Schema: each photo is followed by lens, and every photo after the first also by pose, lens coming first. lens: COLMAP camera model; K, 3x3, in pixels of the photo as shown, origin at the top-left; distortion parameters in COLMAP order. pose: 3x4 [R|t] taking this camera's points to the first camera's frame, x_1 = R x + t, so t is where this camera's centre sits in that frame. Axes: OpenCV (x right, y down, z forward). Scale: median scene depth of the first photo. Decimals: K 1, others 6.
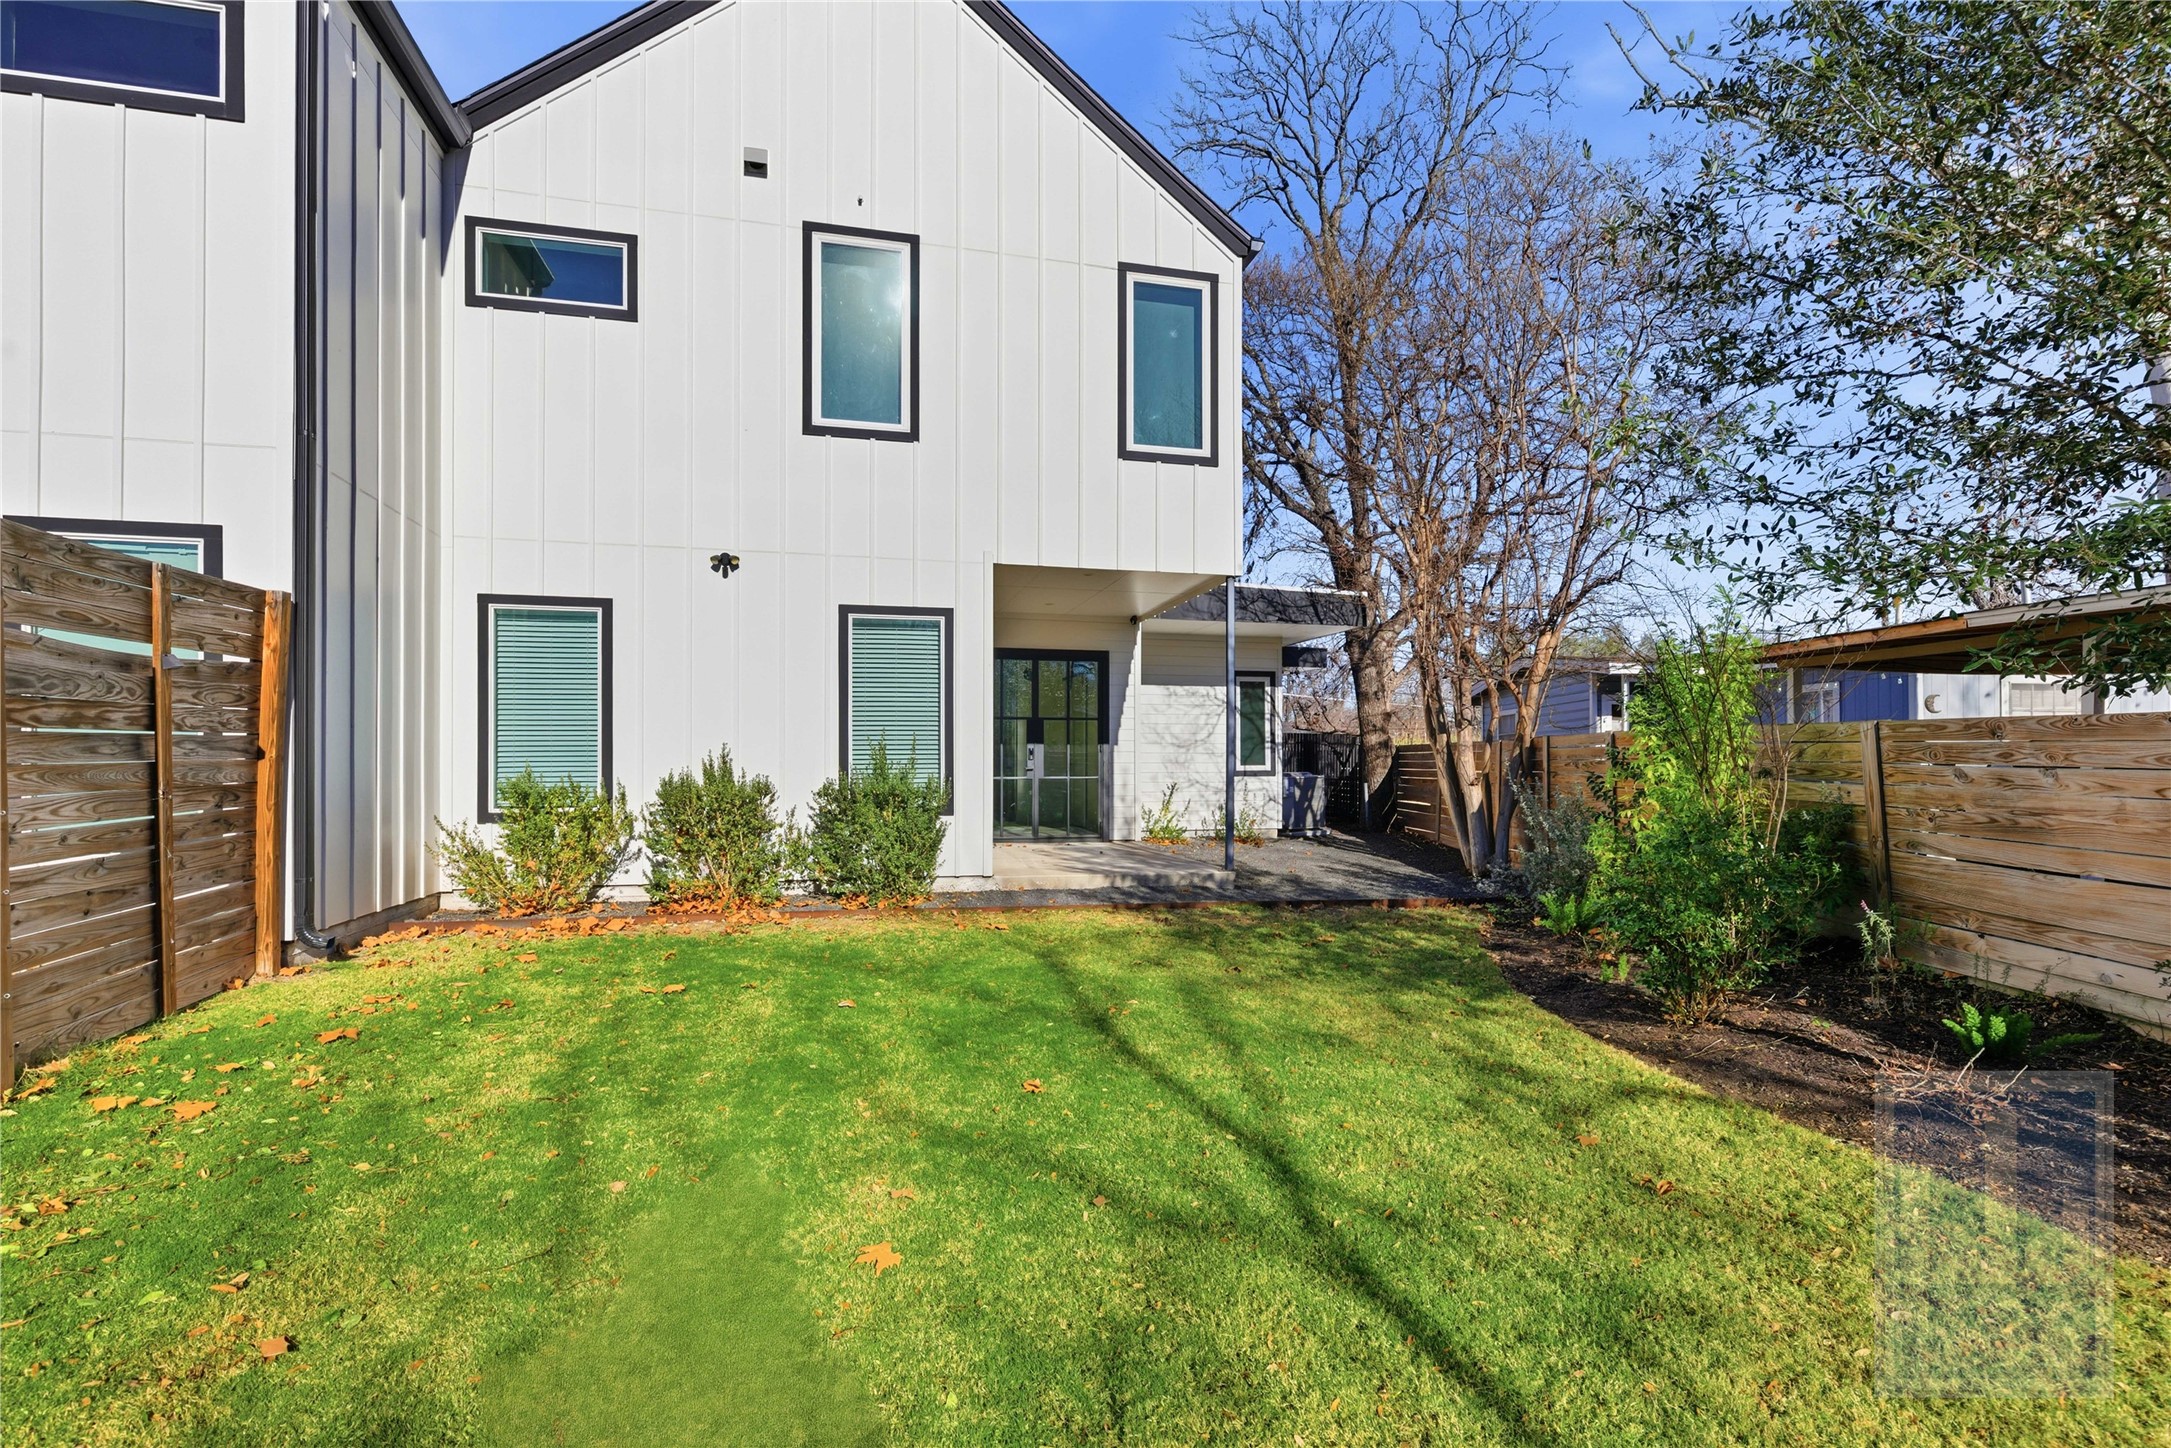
lens RADIAL K [[1007.0, 0, 1080.1], [0, 1007.0, 738.8], [0, 0, 1]] dist [0.000686, 0.001119]
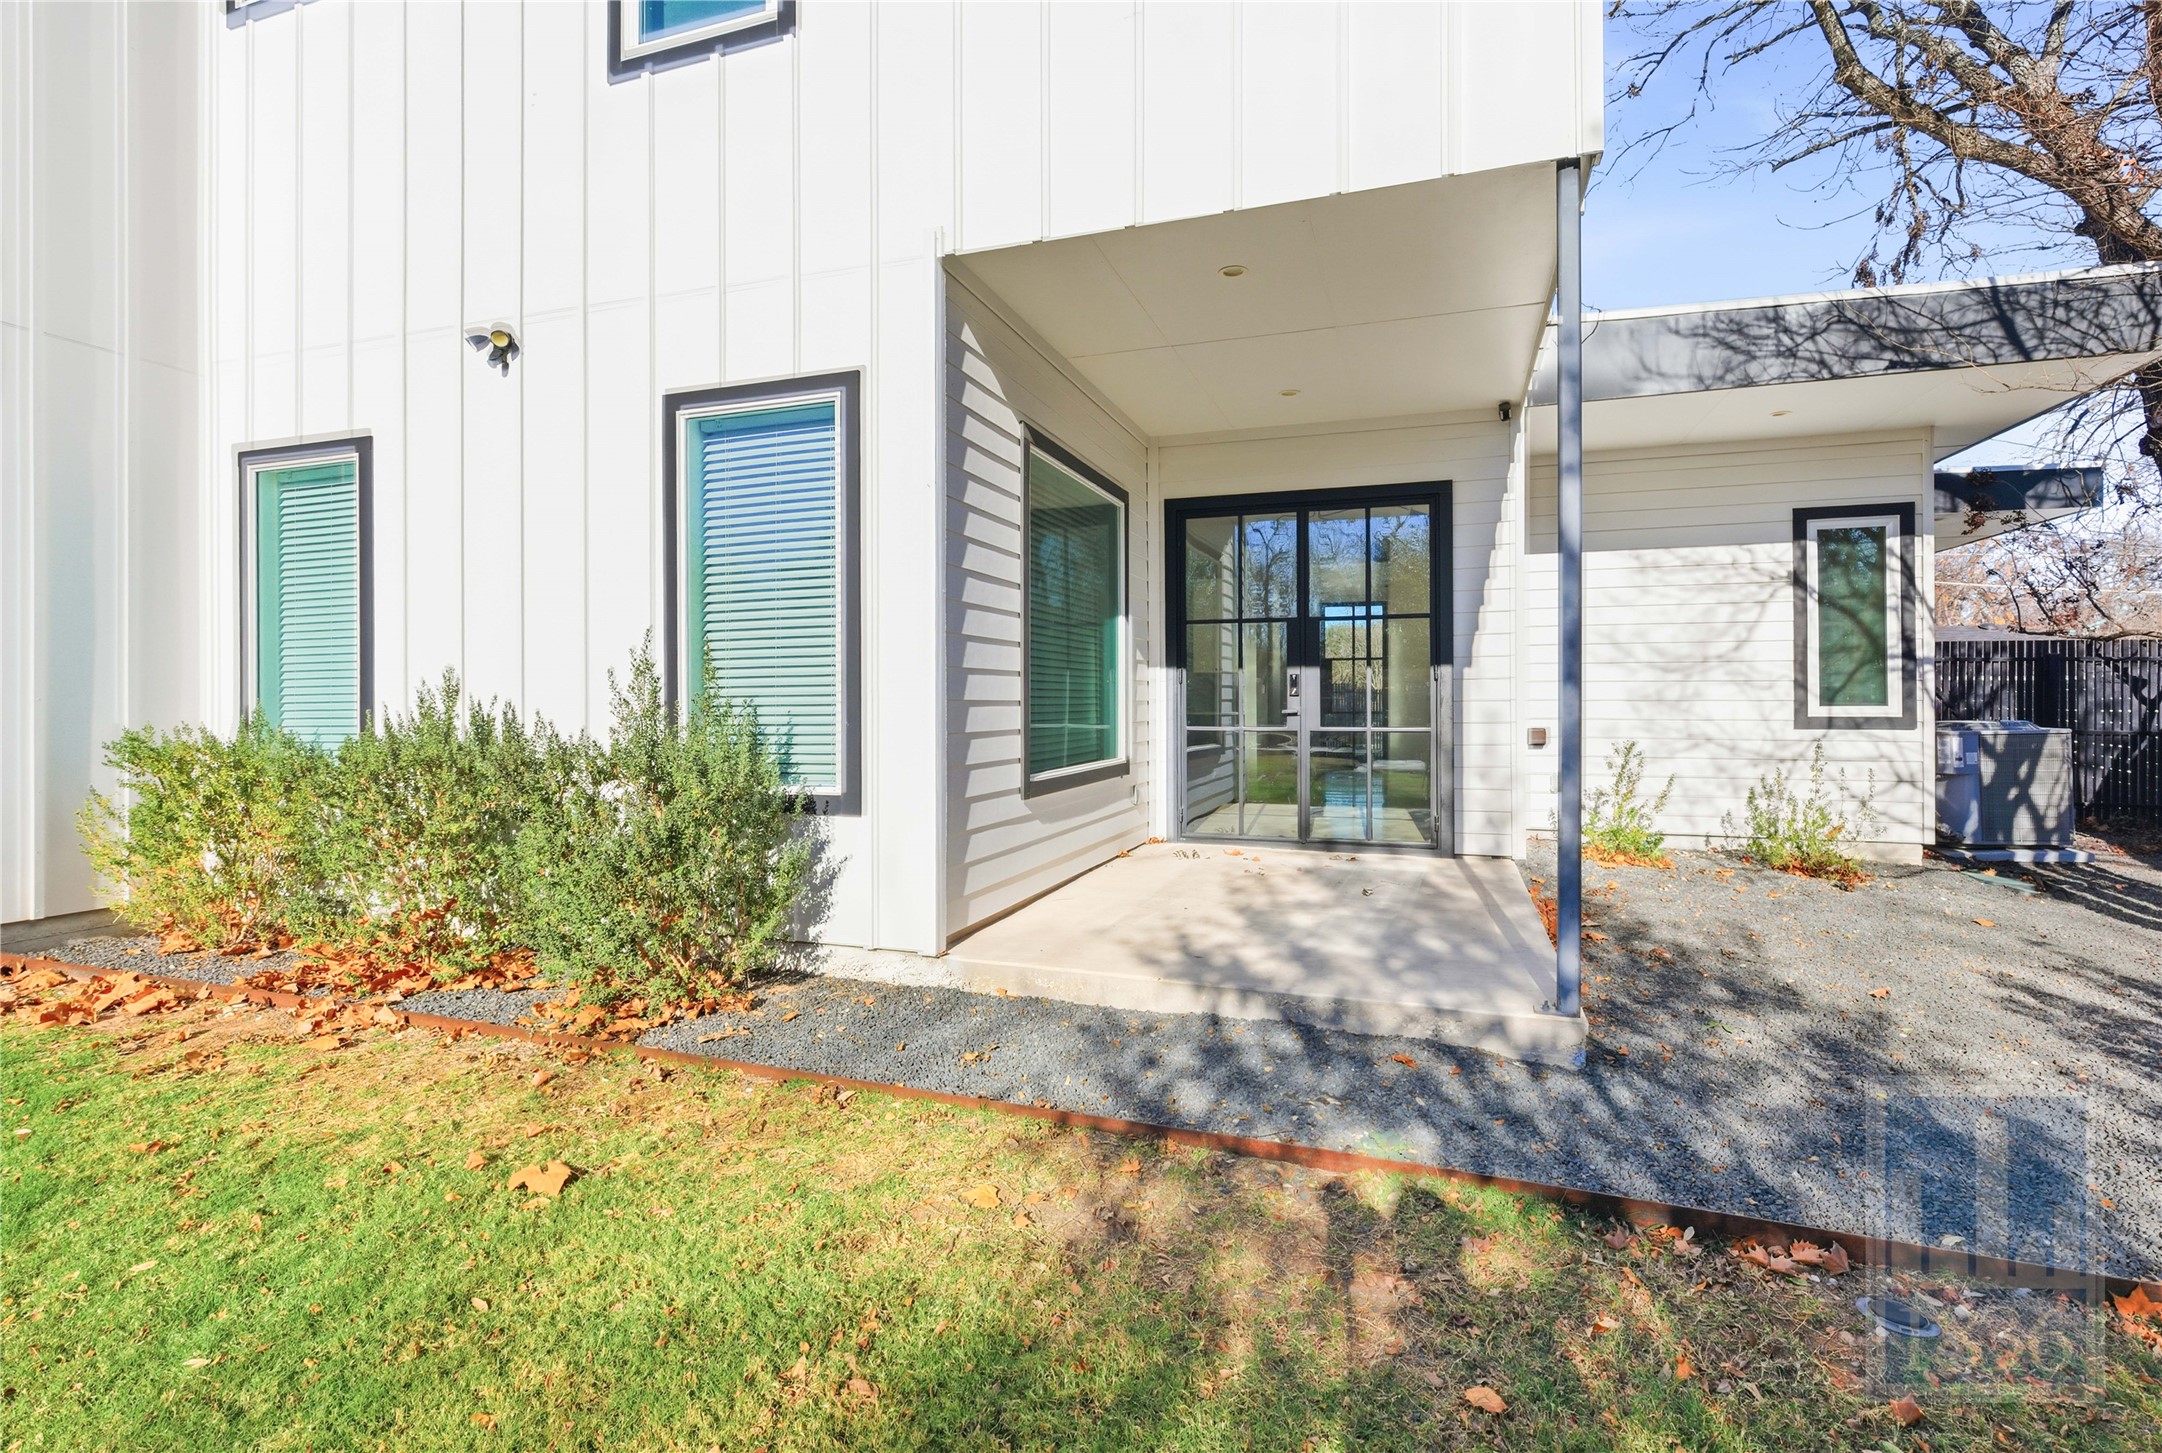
lens RADIAL K [[1002.9, 0, 1102.9], [0, 1002.9, 691.3], [0, 0, 1]] dist [0.000686, 0.001119]
pose [[0.835676, -0.002783, -0.549215, 0.138636], [0.012446, 0.999826, 0.013870, 0.008274], [0.549081, -0.018426, 0.835566, 0.420896]]
